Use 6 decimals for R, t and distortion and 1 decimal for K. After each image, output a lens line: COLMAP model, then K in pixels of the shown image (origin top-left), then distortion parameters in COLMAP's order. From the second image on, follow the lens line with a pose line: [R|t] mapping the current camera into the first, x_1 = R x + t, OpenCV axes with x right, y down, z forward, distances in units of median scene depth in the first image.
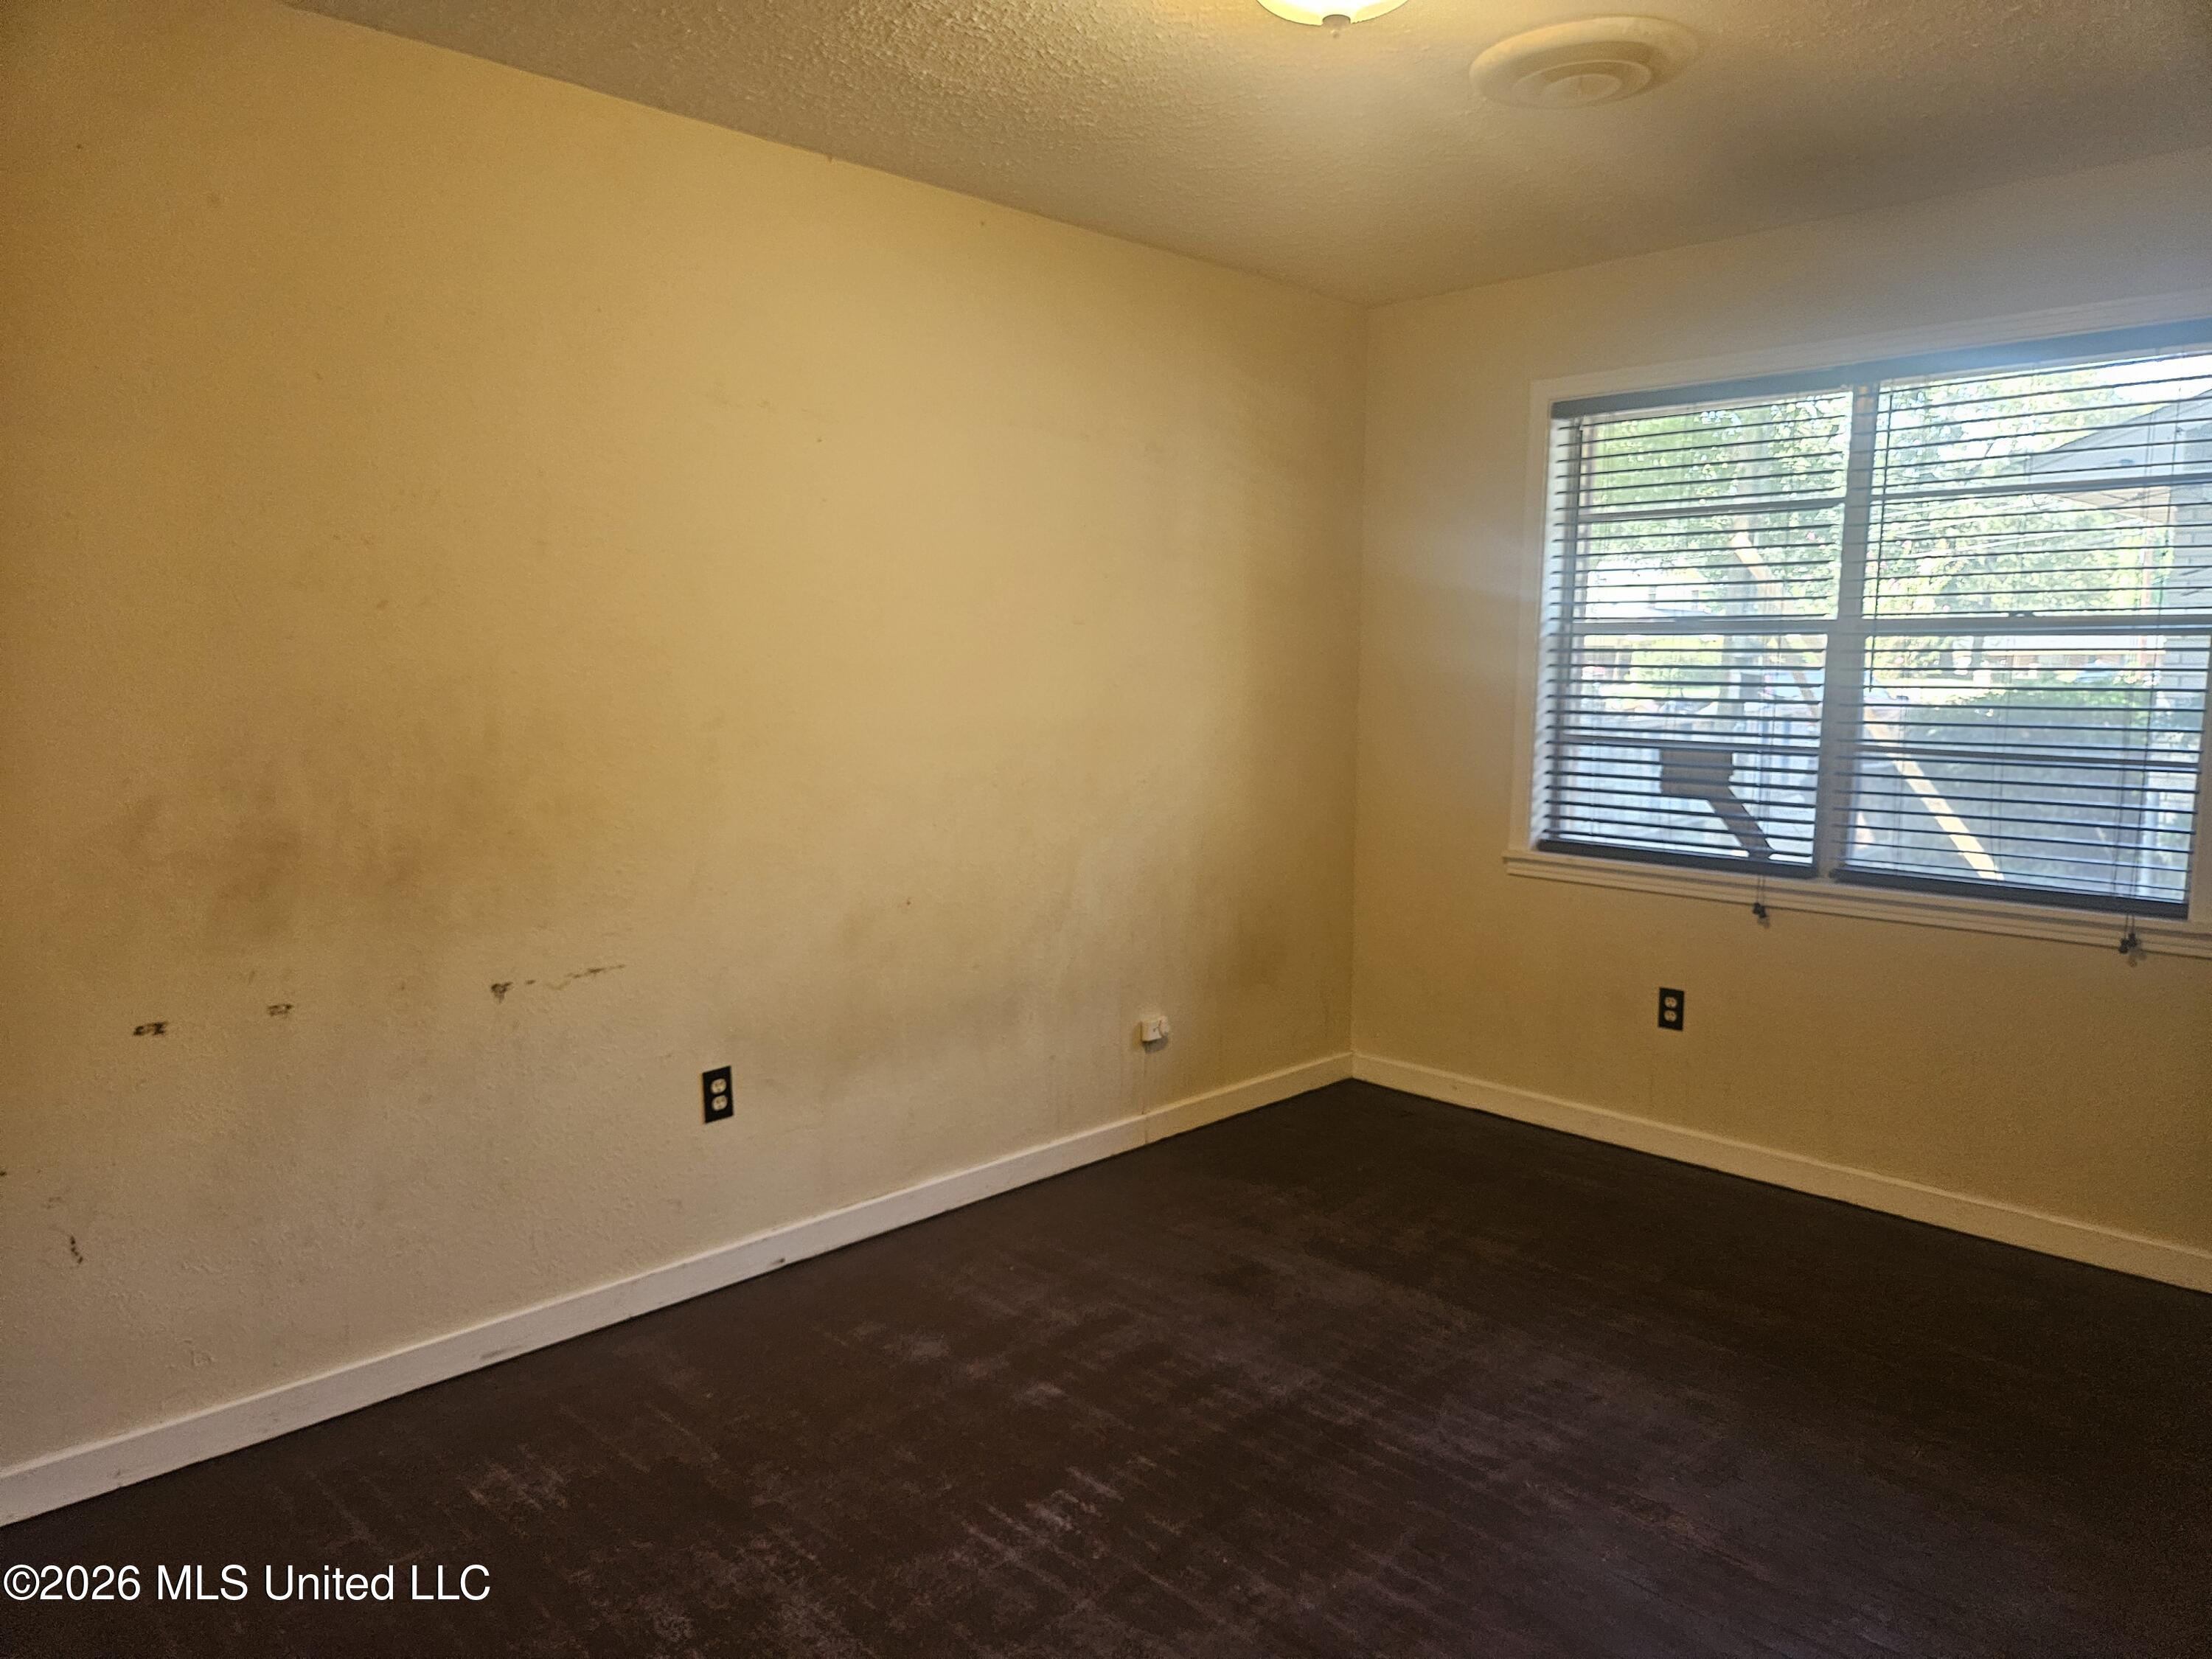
lens RADIAL K [[1488.4, 0, 1119.3], [0, 1488.4, 824.9], [0, 0, 1]] dist [0.051874, -0.025002]
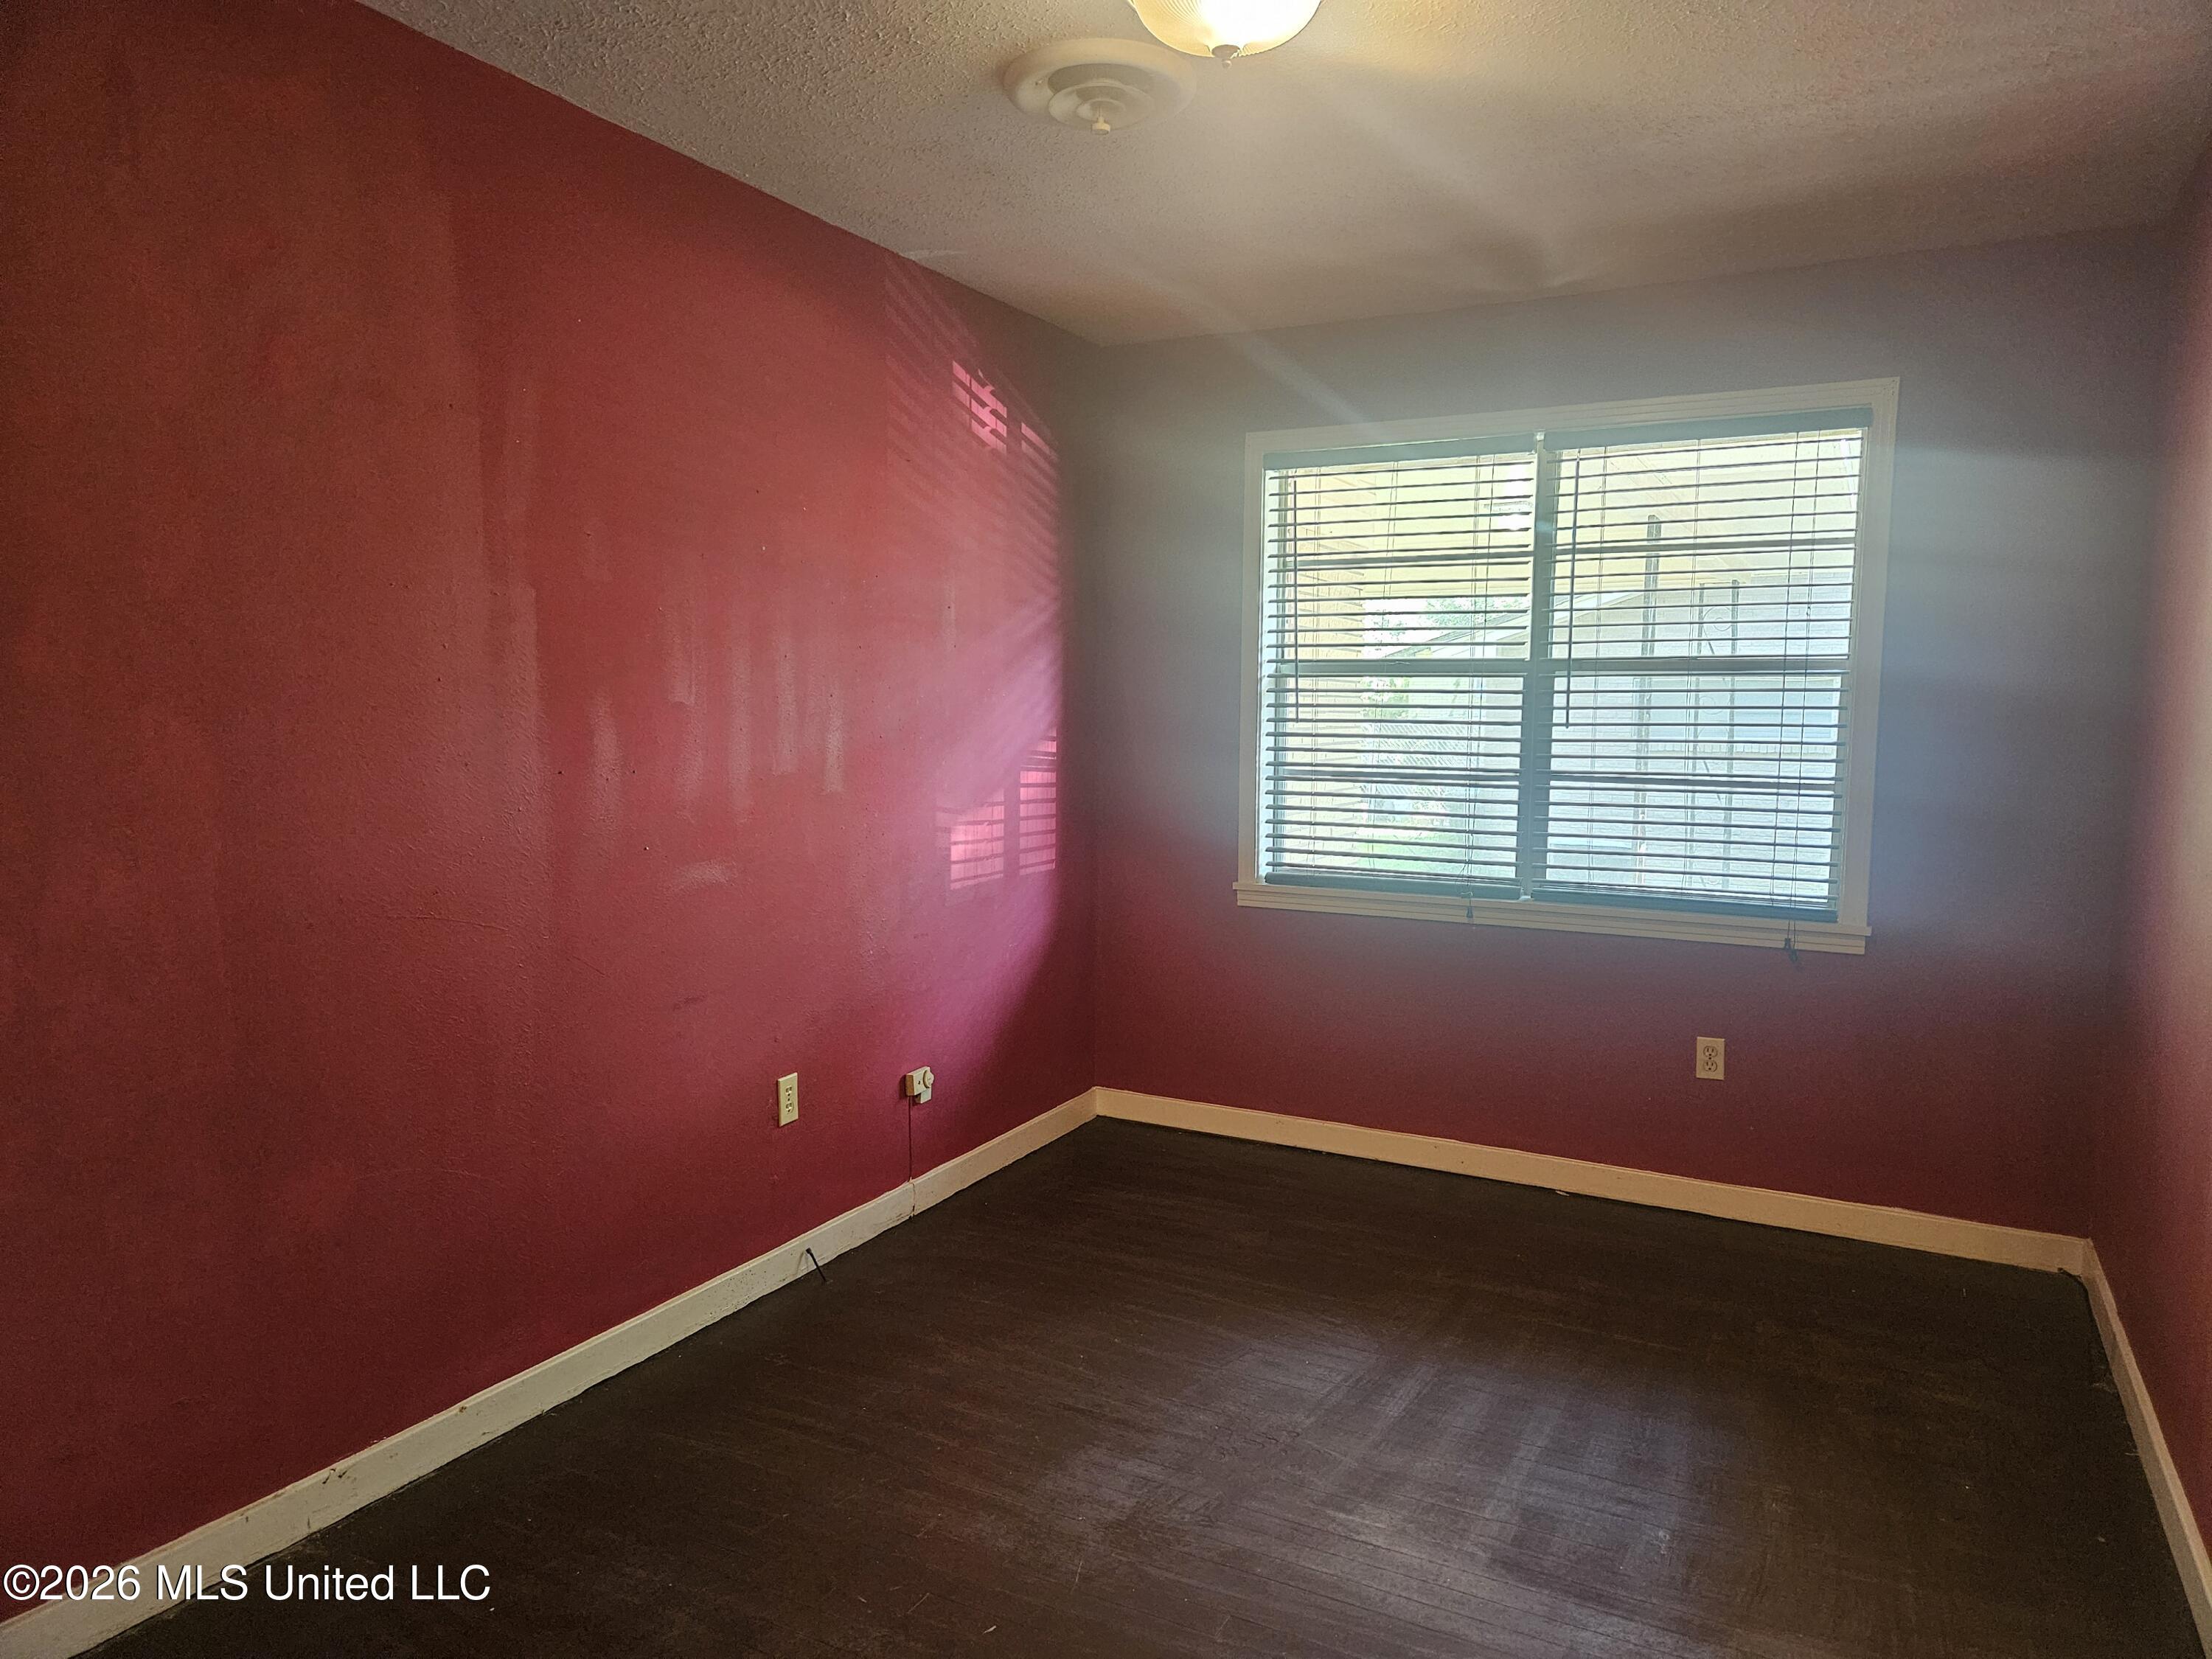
lens RADIAL K [[1488.4, 0, 1104.6], [0, 1488.4, 815.8], [0, 0, 1]] dist [0.051874, -0.025002]
pose [[0.955718, -0.020698, 0.293554, -0.138525], [0.031586, 0.998976, -0.032398, 0.000298], [-0.292583, 0.040236, 0.955393, 0.053181]]
